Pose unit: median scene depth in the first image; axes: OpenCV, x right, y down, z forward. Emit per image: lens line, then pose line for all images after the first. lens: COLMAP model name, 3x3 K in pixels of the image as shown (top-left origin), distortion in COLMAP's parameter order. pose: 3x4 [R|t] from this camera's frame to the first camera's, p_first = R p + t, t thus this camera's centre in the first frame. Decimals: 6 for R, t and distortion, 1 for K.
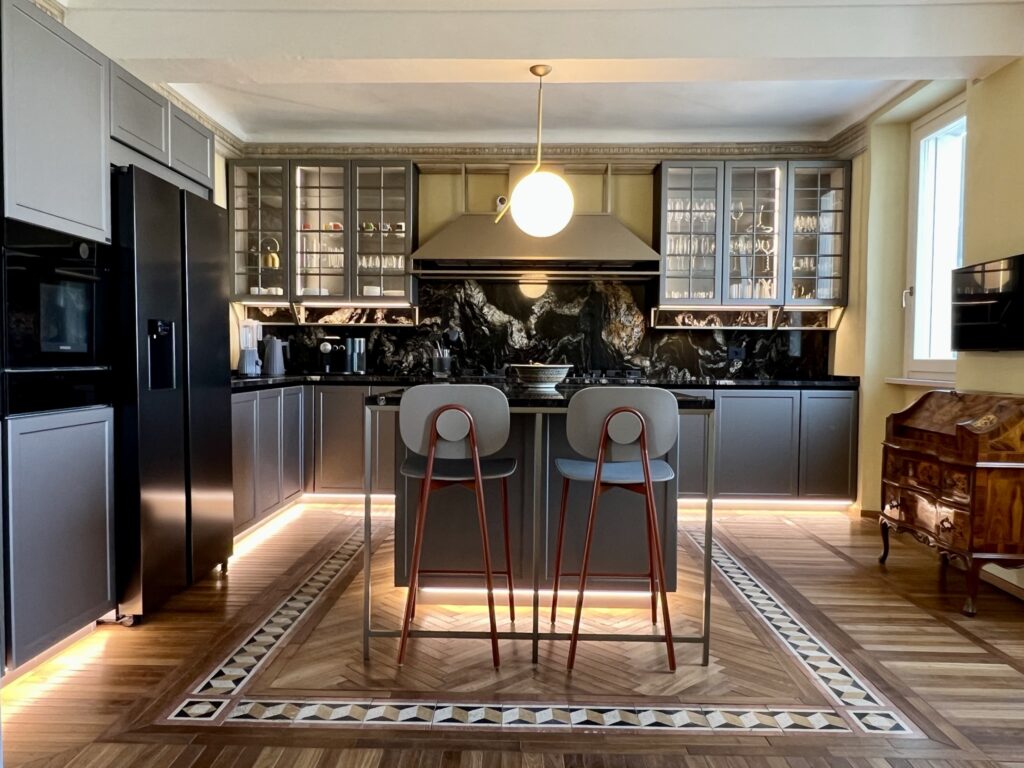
lens RADIAL K [[755.2, 0, 510.4], [0, 755.2, 391.1], [0, 0, 1]] dist [-0.000202, 0.002791]
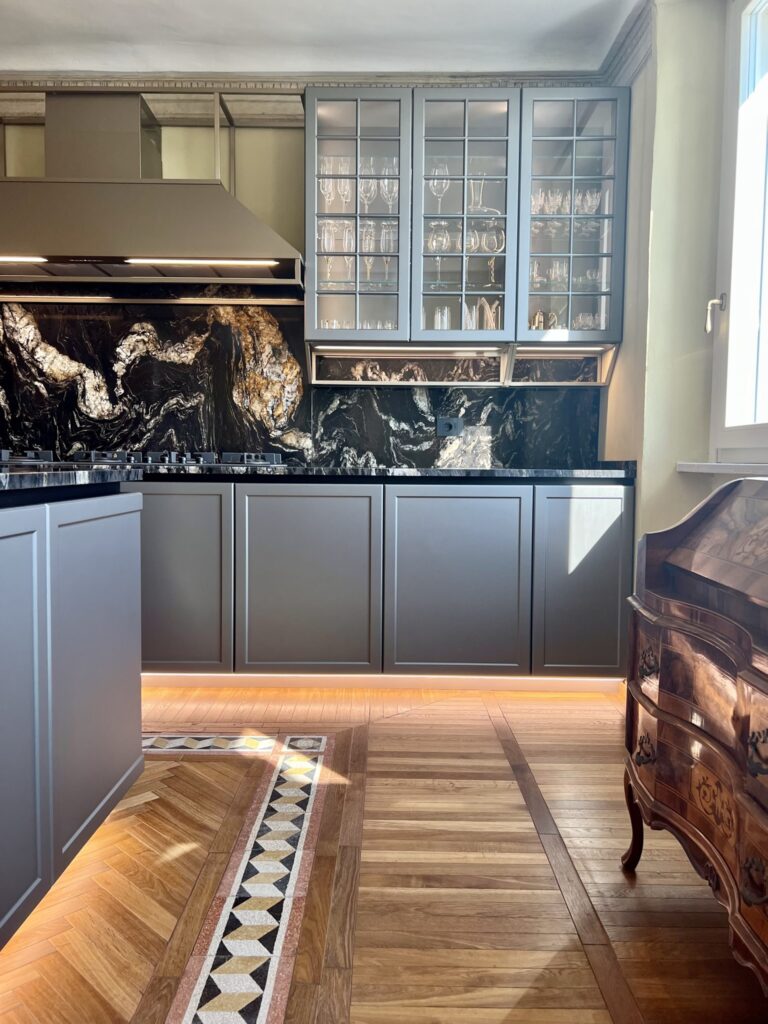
lens RADIAL K [[769.1, 0, 383.5], [0, 769.1, 506.5], [0, 0, 1]] dist [0.027461, -0.013115]
pose [[0.999643, -0.000064, 0.026727, 0.226886], [-0.000359, 0.999875, 0.015838, 0.004778], [-0.026725, -0.015842, 0.999517, 0.374309]]
